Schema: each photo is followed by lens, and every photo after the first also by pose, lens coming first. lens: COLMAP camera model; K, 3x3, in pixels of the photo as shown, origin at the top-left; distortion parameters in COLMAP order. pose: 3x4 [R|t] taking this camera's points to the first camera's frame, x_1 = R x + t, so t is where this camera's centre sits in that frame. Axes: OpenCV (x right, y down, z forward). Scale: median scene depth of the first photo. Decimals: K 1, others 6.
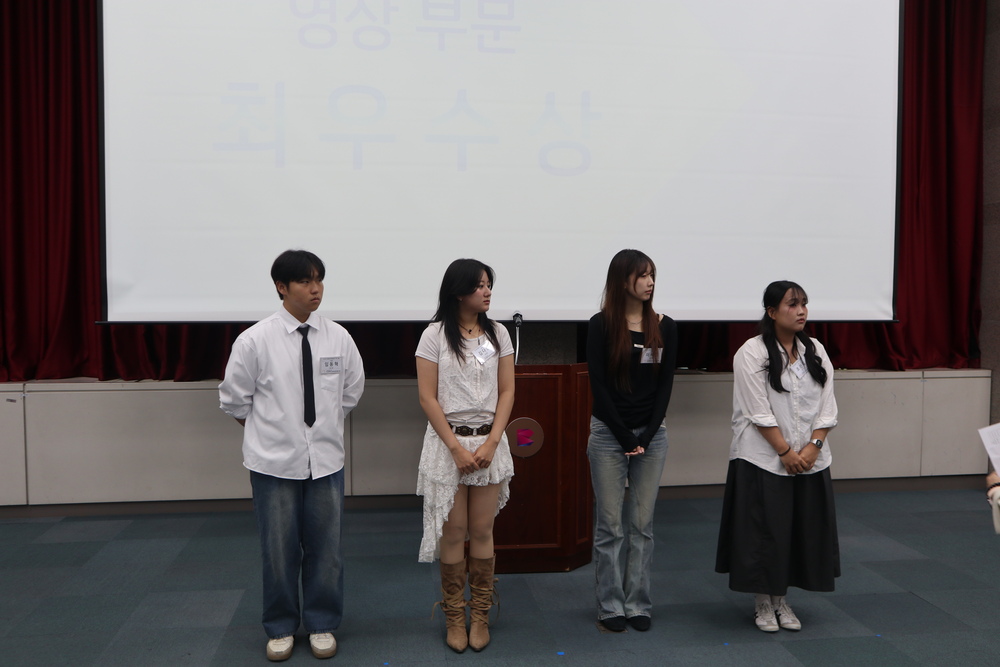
lens RADIAL K [[839.0, 0, 501.2], [0, 839.0, 331.1], [0, 0, 1]] dist [-0.065176, 0.085855]
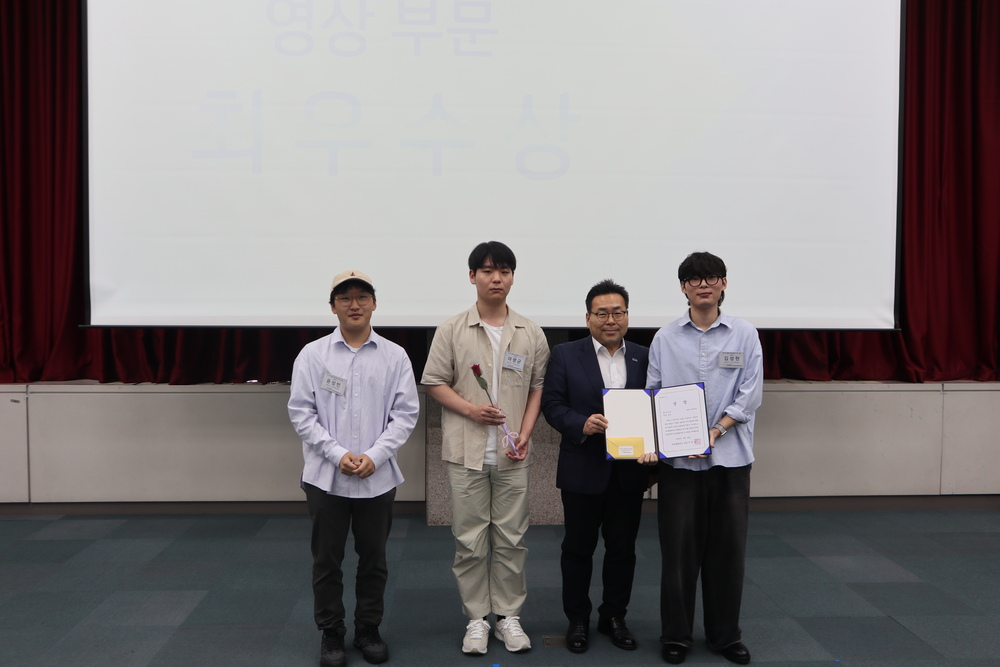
lens RADIAL K [[850.5, 0, 500.0], [0, 850.5, 333.5], [0, 0, 1]] dist [-0.063483, 0.086588]
pose [[0.996487, 0.006890, -0.083464, 0.096265], [-0.007363, 0.999959, -0.005359, 0.000449], [0.083423, 0.005955, 0.996496, 0.003660]]
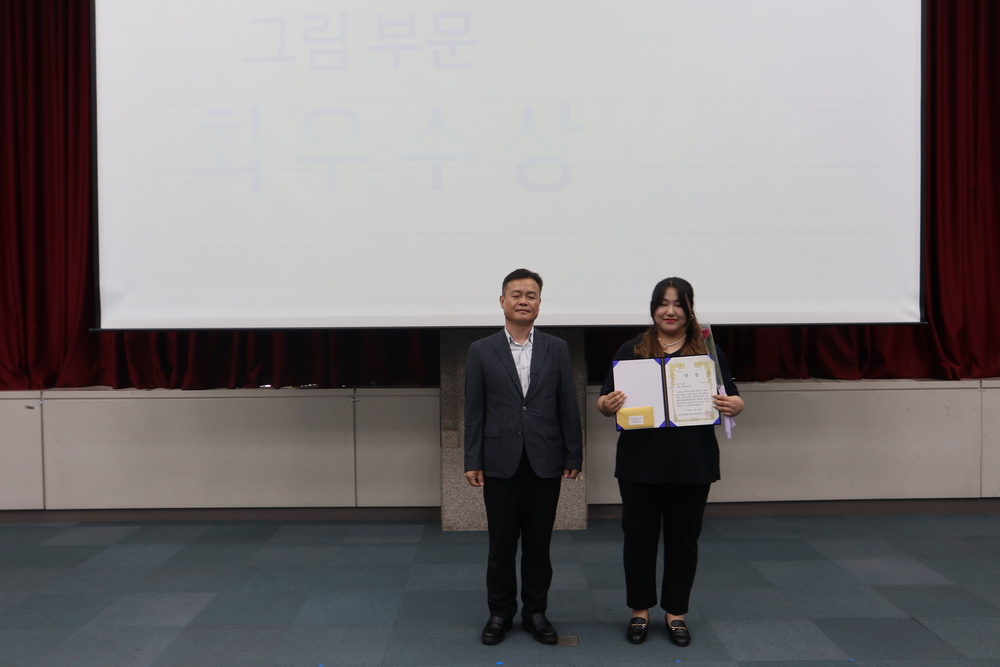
lens RADIAL K [[891.7, 0, 499.8], [0, 891.7, 331.3], [0, 0, 1]] dist [-0.068735, 0.118091]
pose [[0.991957, -0.007465, -0.126359, 0.126312], [0.005047, 0.999798, -0.019443, 0.012336], [0.126478, 0.018649, 0.991794, -0.019461]]
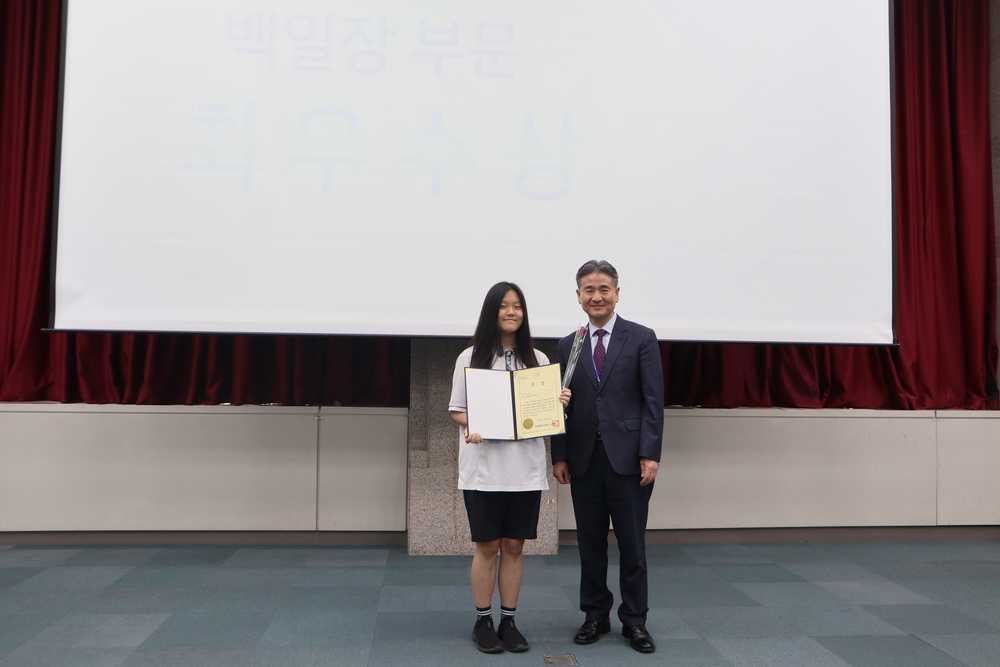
lens RADIAL K [[833.0, 0, 499.1], [0, 833.0, 332.9], [0, 0, 1]] dist [-0.063471, 0.076860]
pose [[0.998969, 0.008992, -0.044493, 0.068278], [-0.013140, 0.995502, -0.093820, 0.061880], [0.043450, 0.094308, 0.994594, 0.060849]]
